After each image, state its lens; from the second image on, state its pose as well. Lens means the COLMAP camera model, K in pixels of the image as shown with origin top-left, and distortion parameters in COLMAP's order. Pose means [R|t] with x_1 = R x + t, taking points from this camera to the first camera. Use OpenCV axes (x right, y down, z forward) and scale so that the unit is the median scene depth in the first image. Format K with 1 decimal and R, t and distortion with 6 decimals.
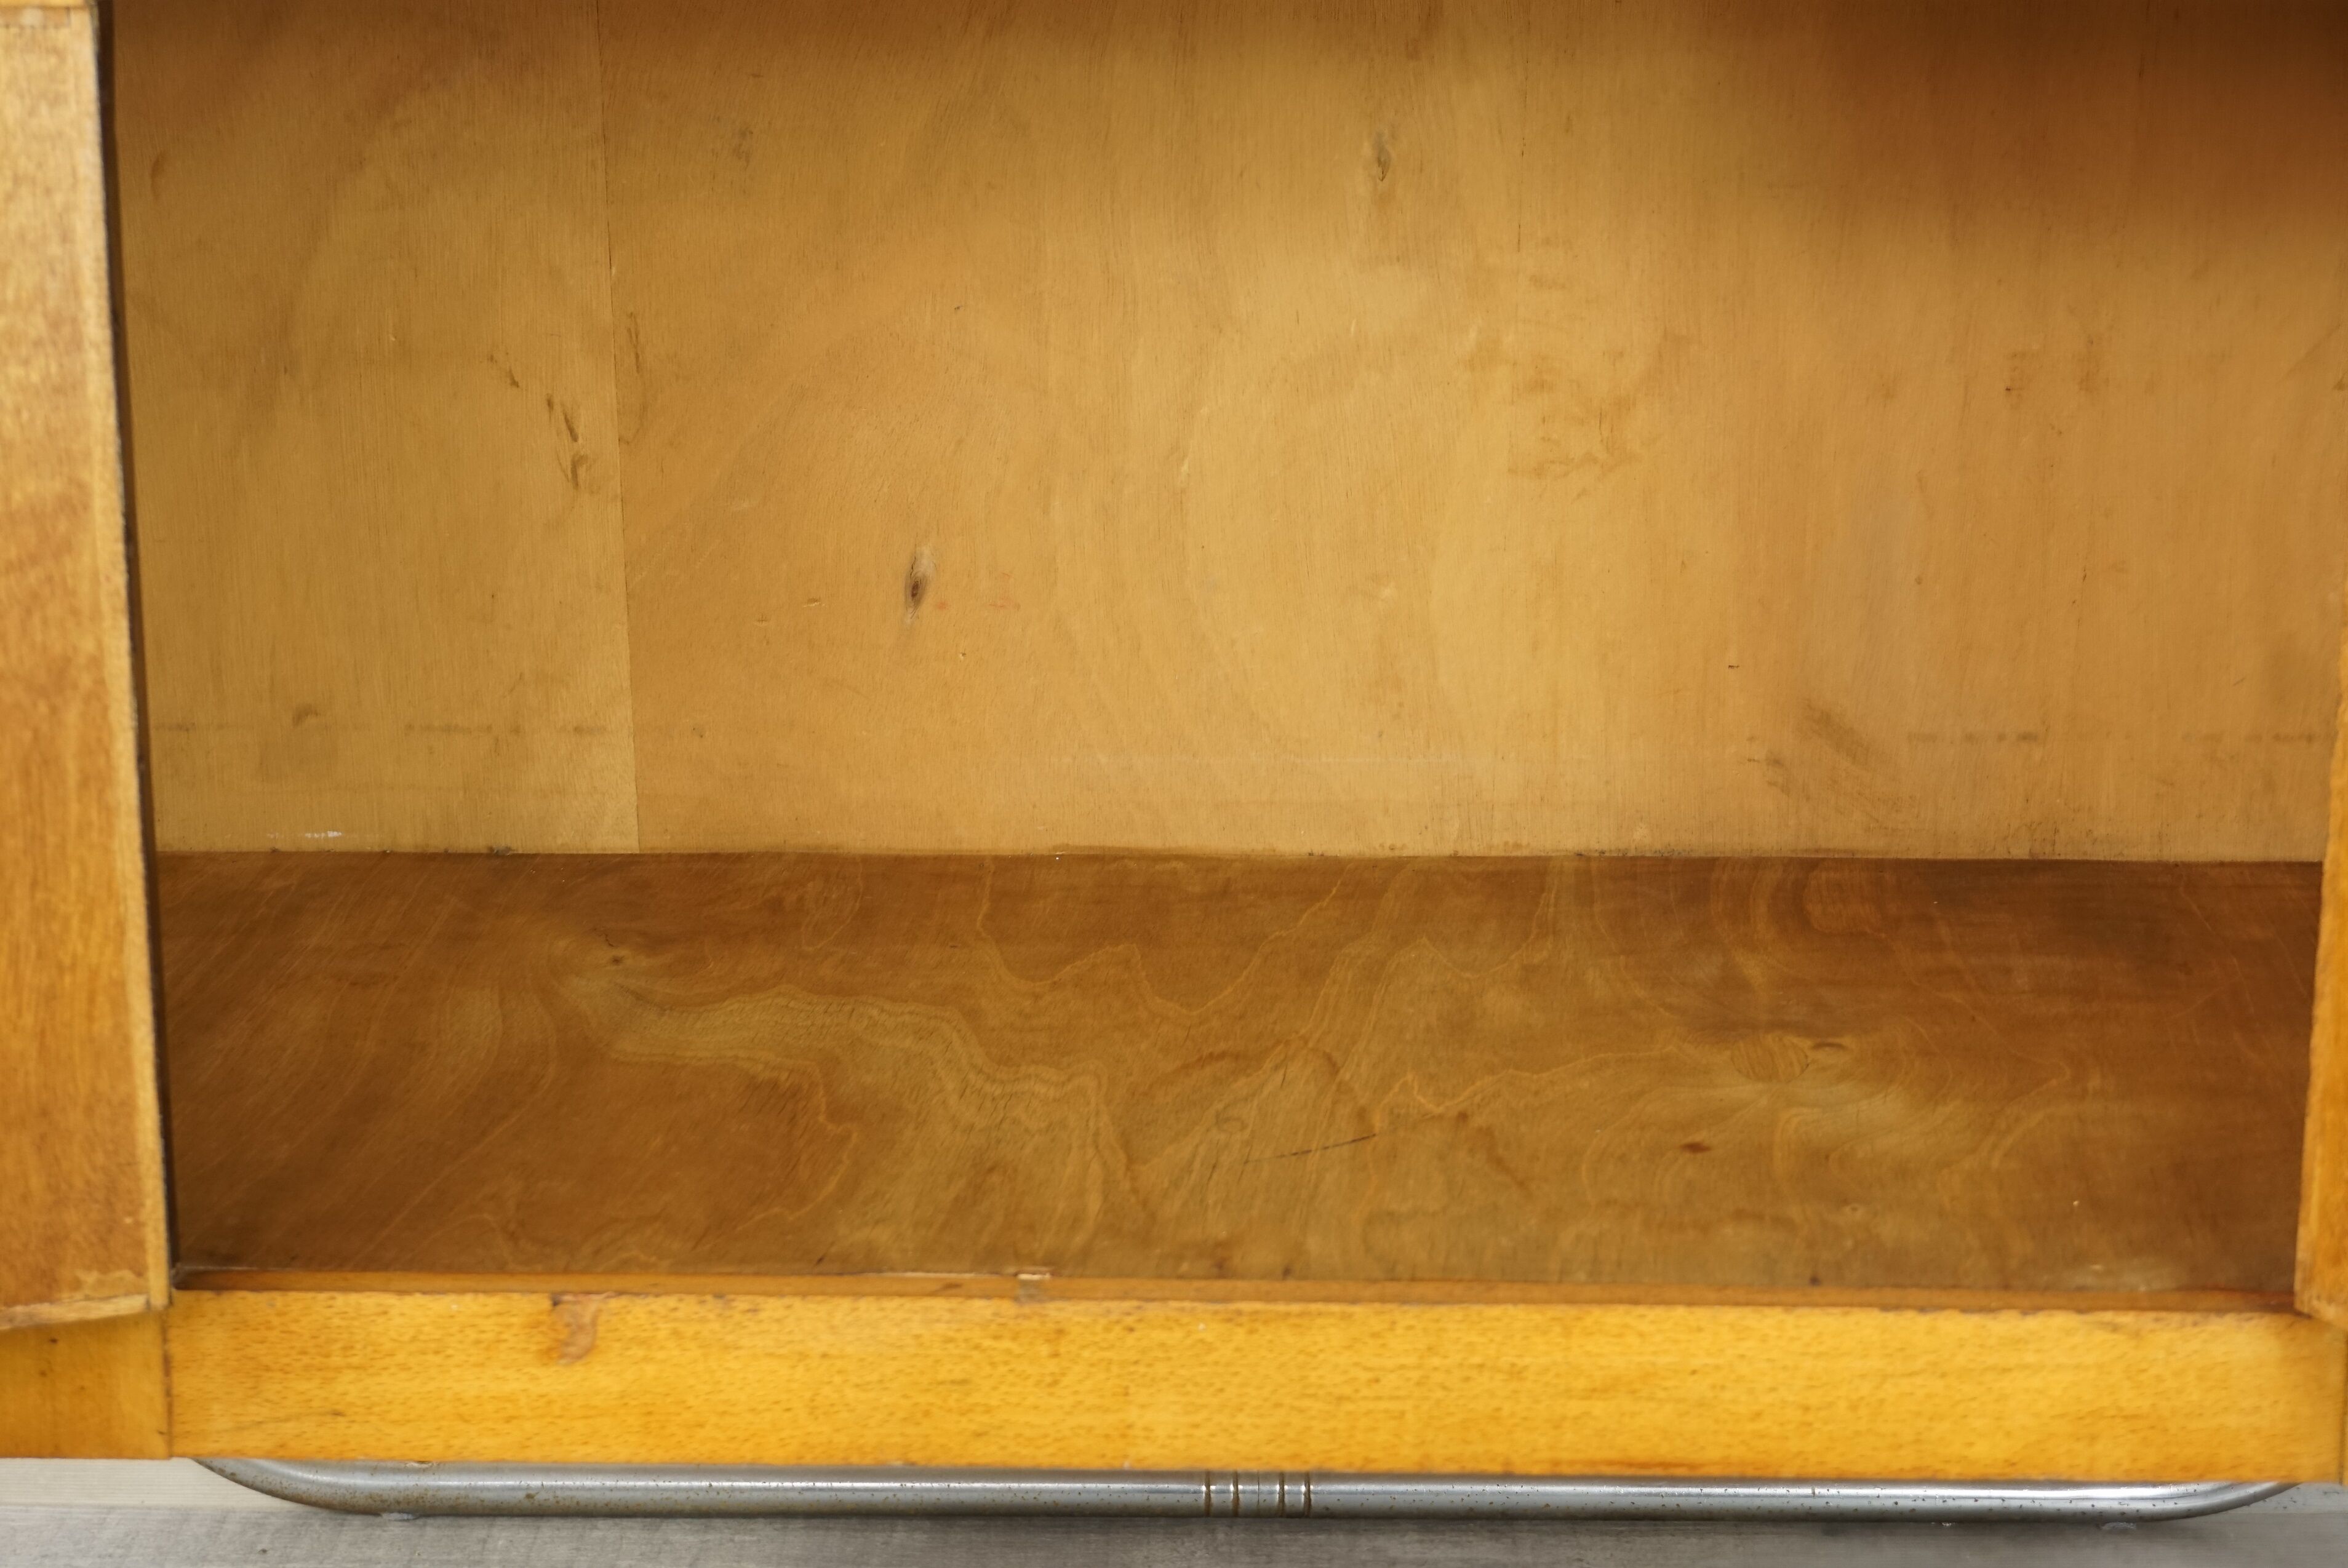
lens RADIAL K [[4037.3, 0, 1141.9], [0, 4037.3, 830.6], [0, 0, 1]] dist [0.015785, 0.000000]
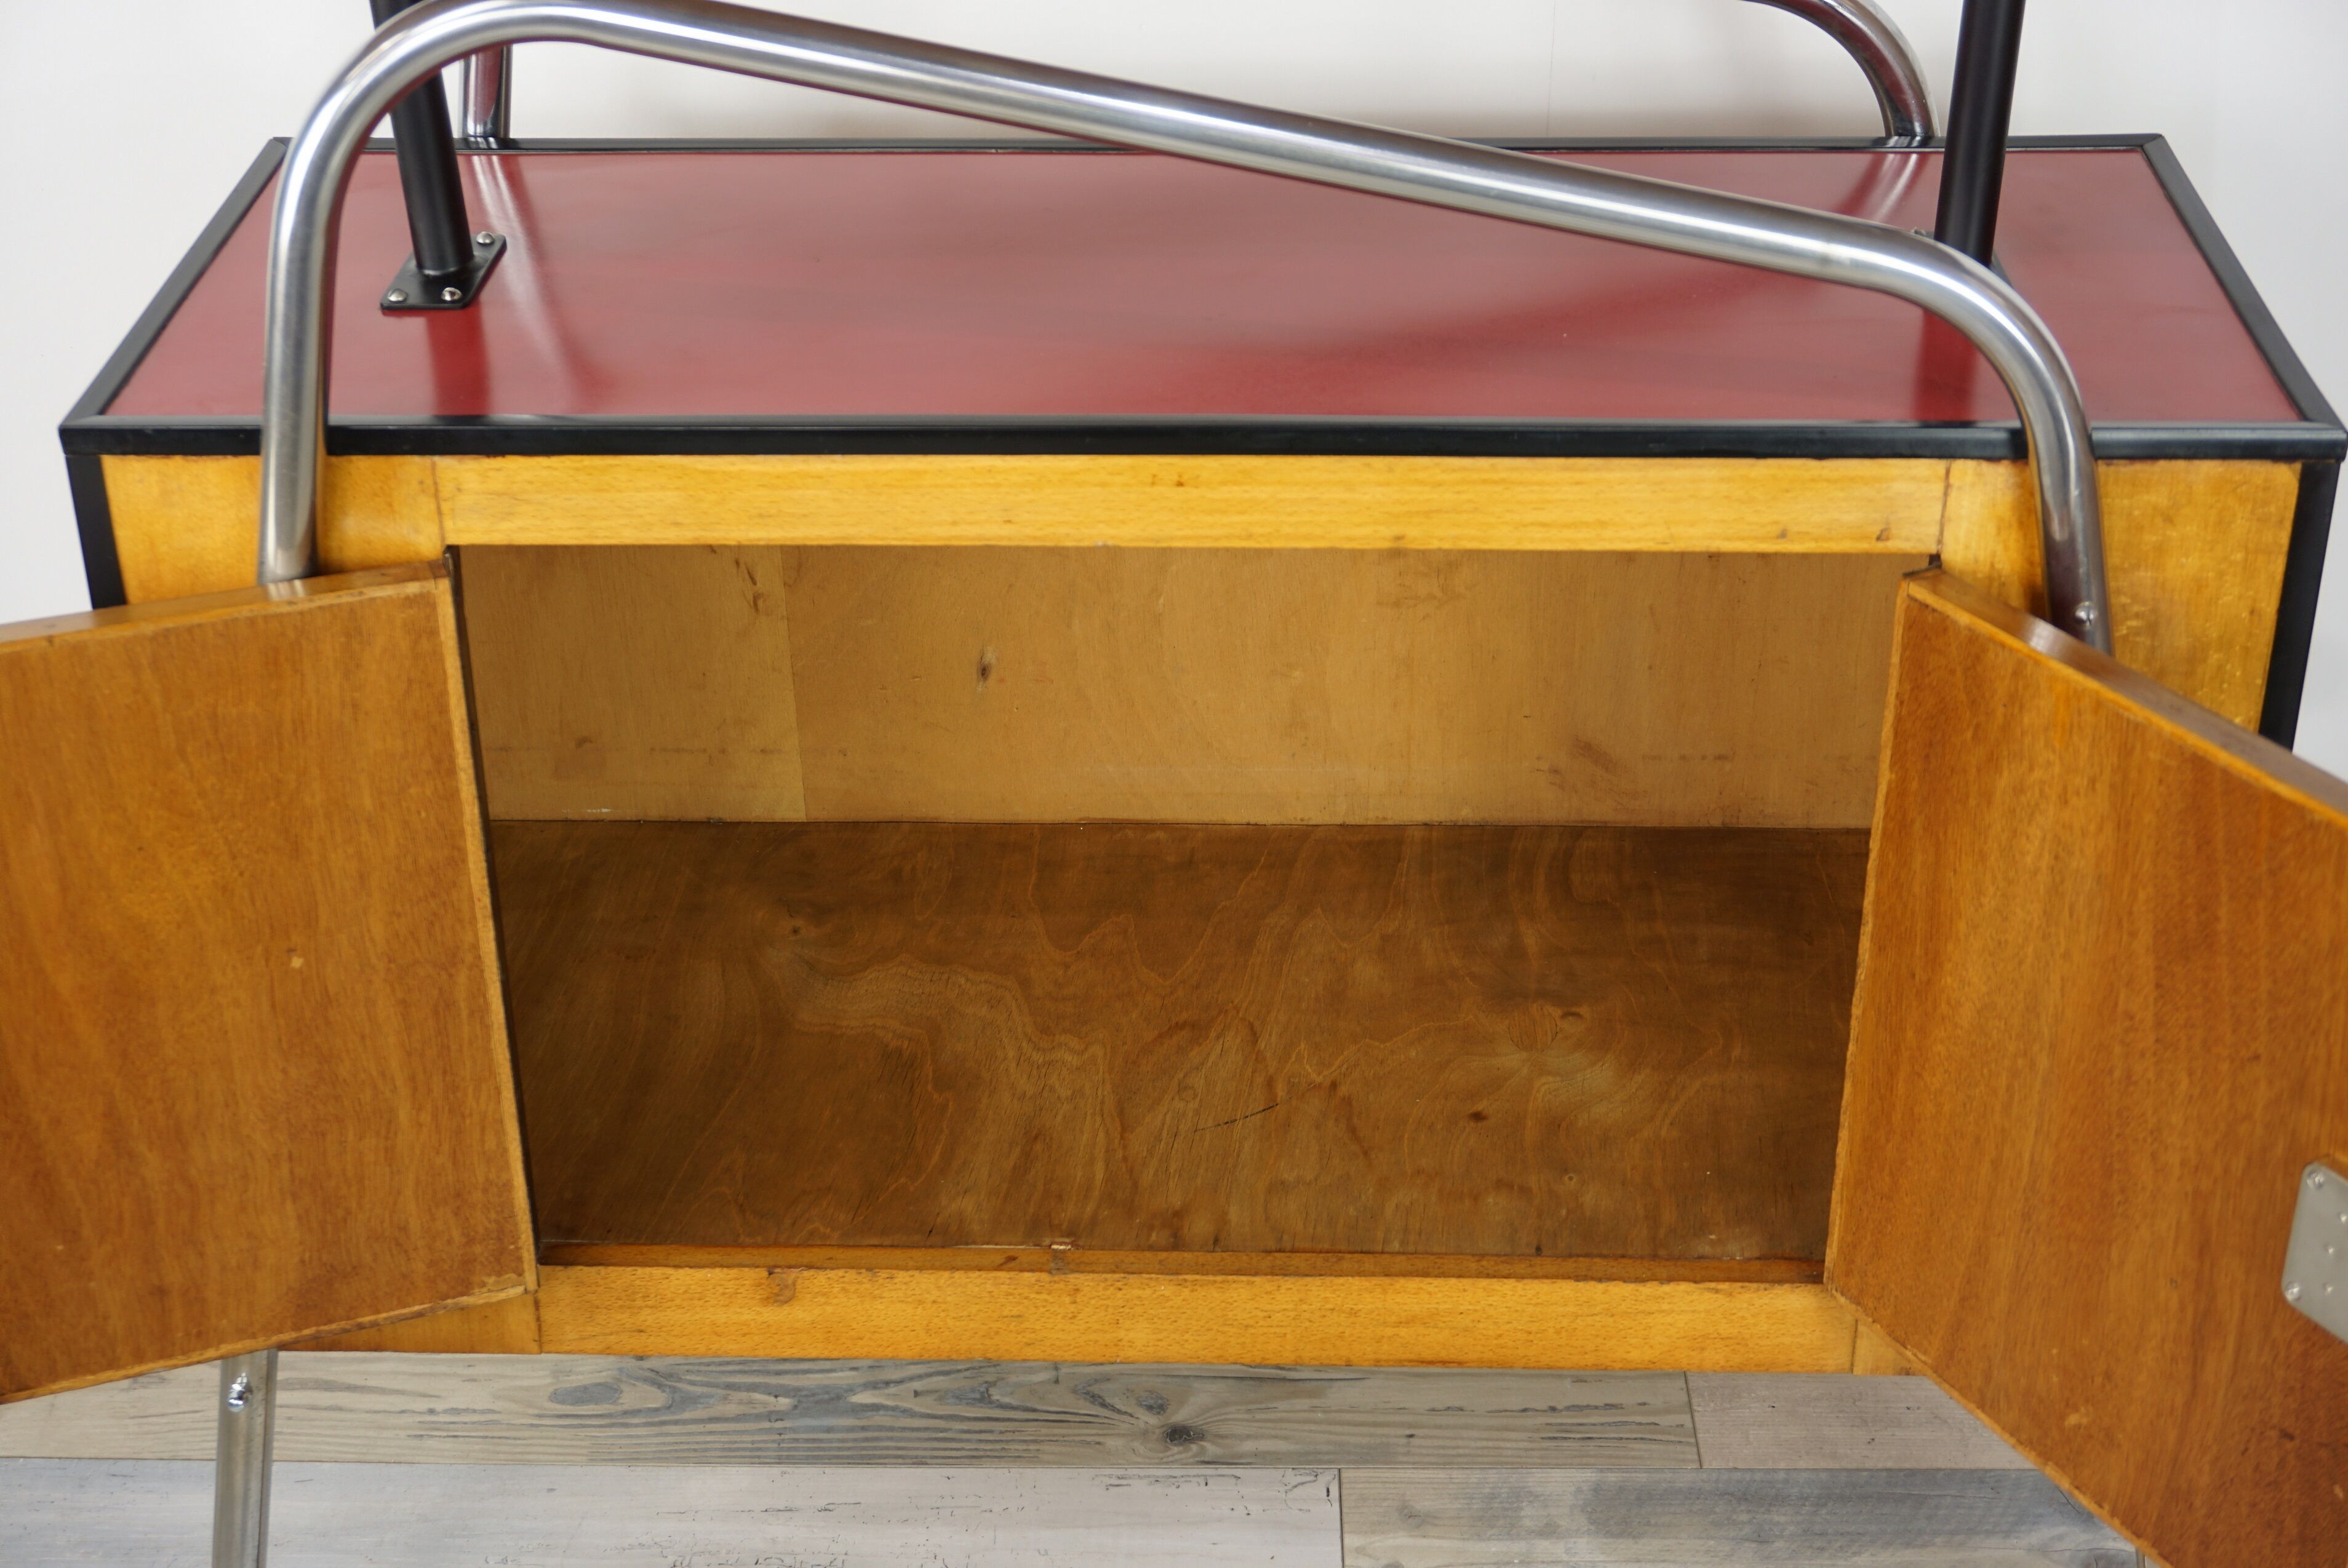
lens RADIAL K [[3163.3, 0, 1152.3], [0, 3163.3, 852.2], [0, 0, 1]] dist [0.004199, 0.000000]
pose [[0.999887, -0.005373, -0.014034, 0.026182], [0.008651, 0.969422, 0.245247, -0.322928], [0.012287, -0.245341, 0.969359, -0.182542]]
